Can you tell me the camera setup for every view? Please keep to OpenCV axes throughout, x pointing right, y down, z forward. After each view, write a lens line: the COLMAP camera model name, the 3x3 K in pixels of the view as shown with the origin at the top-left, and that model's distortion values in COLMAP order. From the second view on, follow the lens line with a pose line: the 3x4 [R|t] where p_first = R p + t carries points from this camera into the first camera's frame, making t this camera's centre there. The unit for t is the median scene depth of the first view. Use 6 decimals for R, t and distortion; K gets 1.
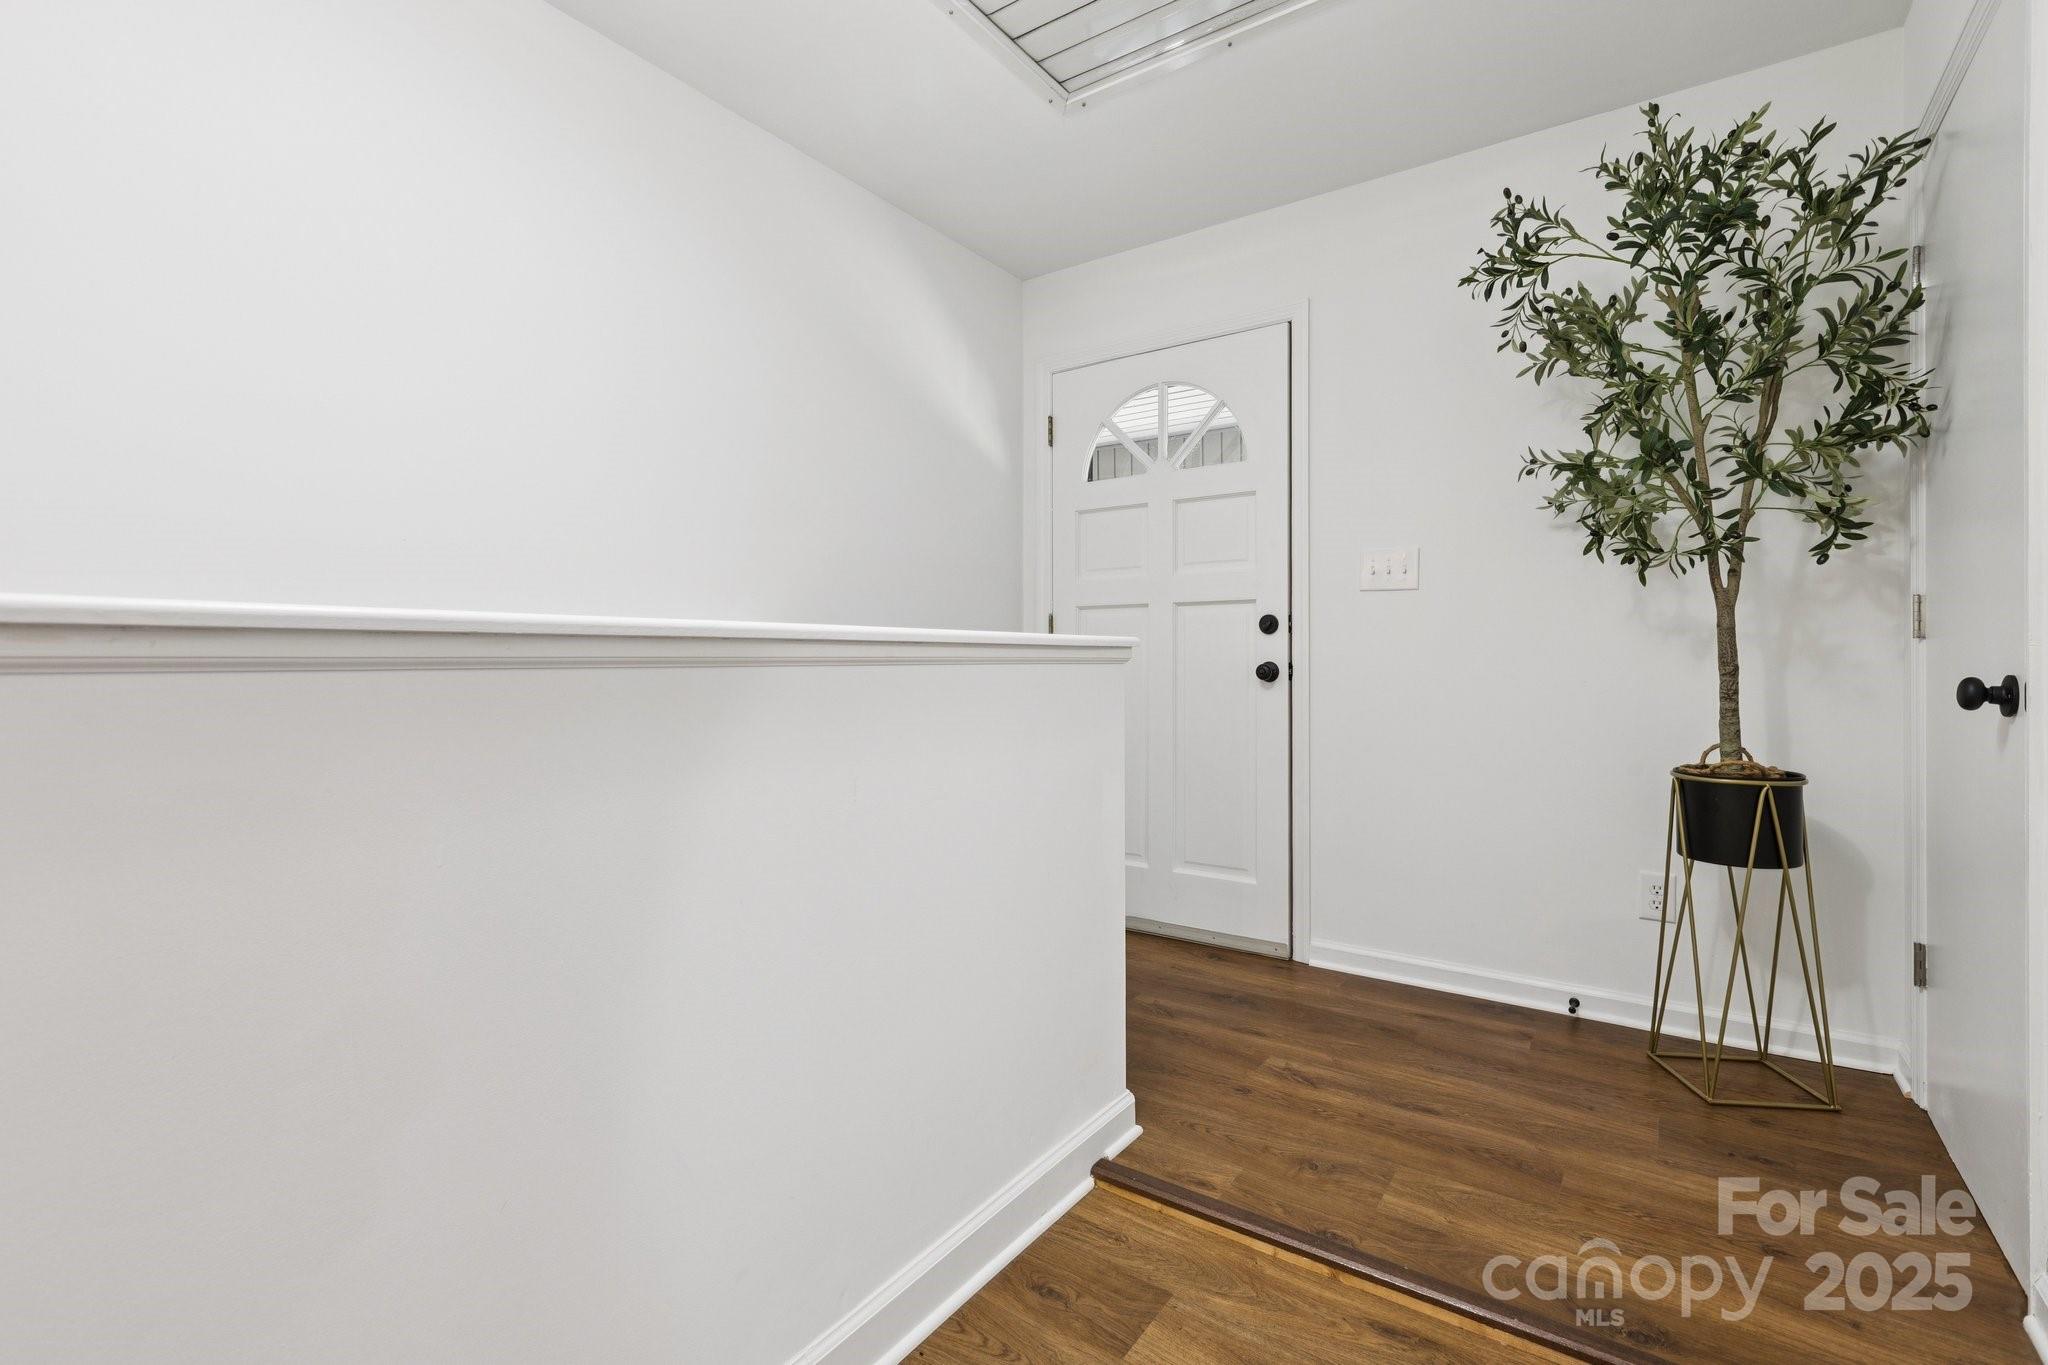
lens RADIAL K [[931.6, 0, 1022.0], [0, 931.6, 661.7], [0, 0, 1]] dist [0.004998, 0.000303]
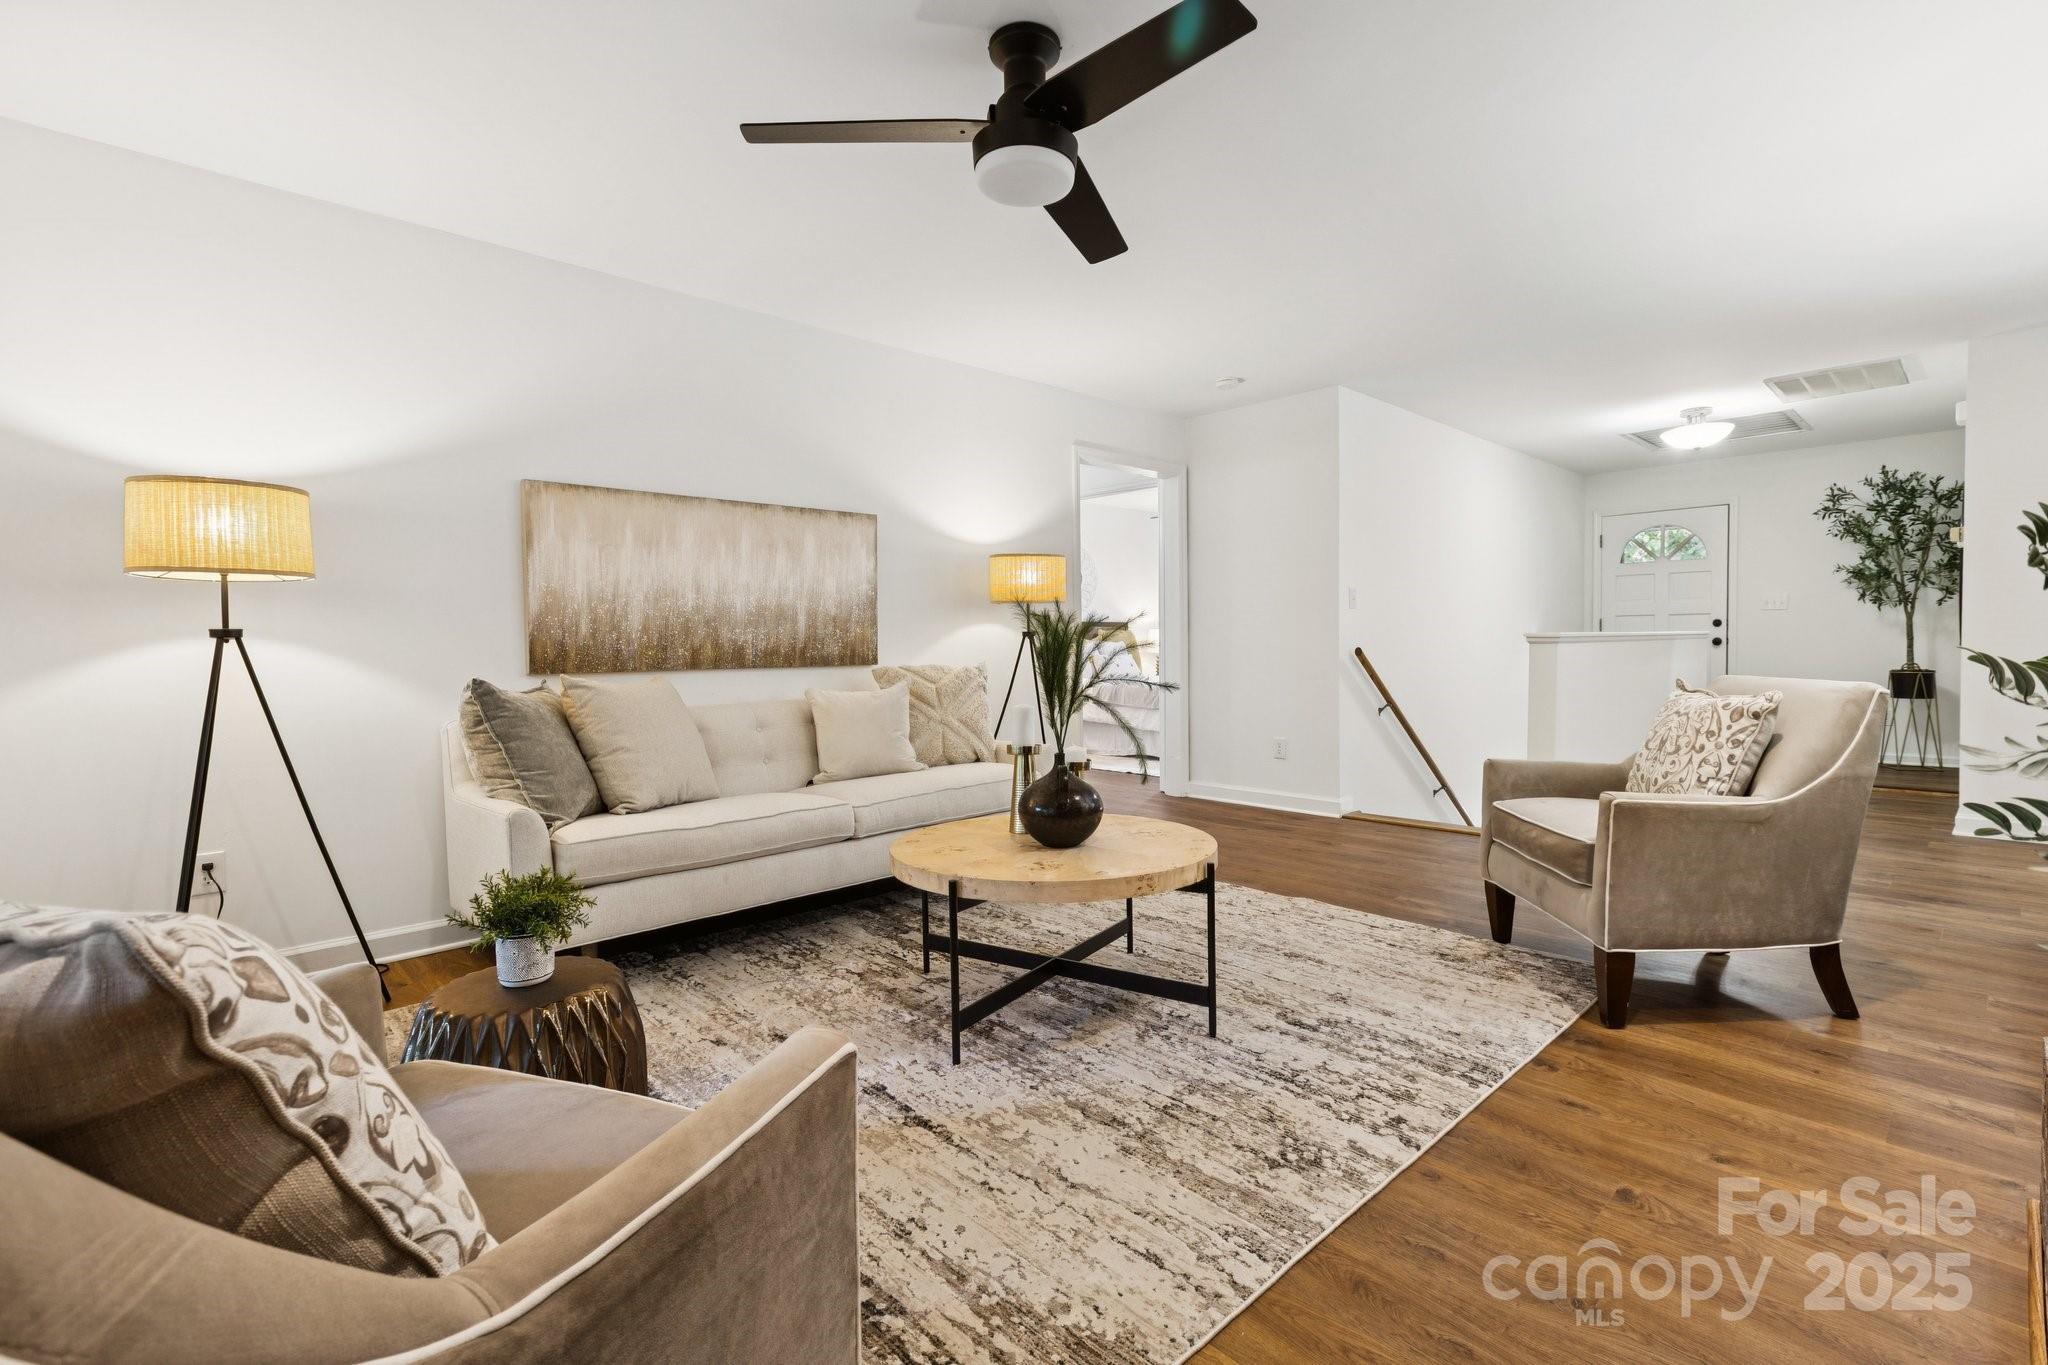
lens RADIAL K [[931.6, 0, 1033.2], [0, 931.6, 672.2], [0, 0, 1]] dist [0.004998, 0.000303]
pose [[0.982582, -0.006410, -0.185718, -1.533882], [0.012454, 0.999430, 0.031393, -0.012085], [0.185411, -0.033159, 0.982101, -2.601512]]
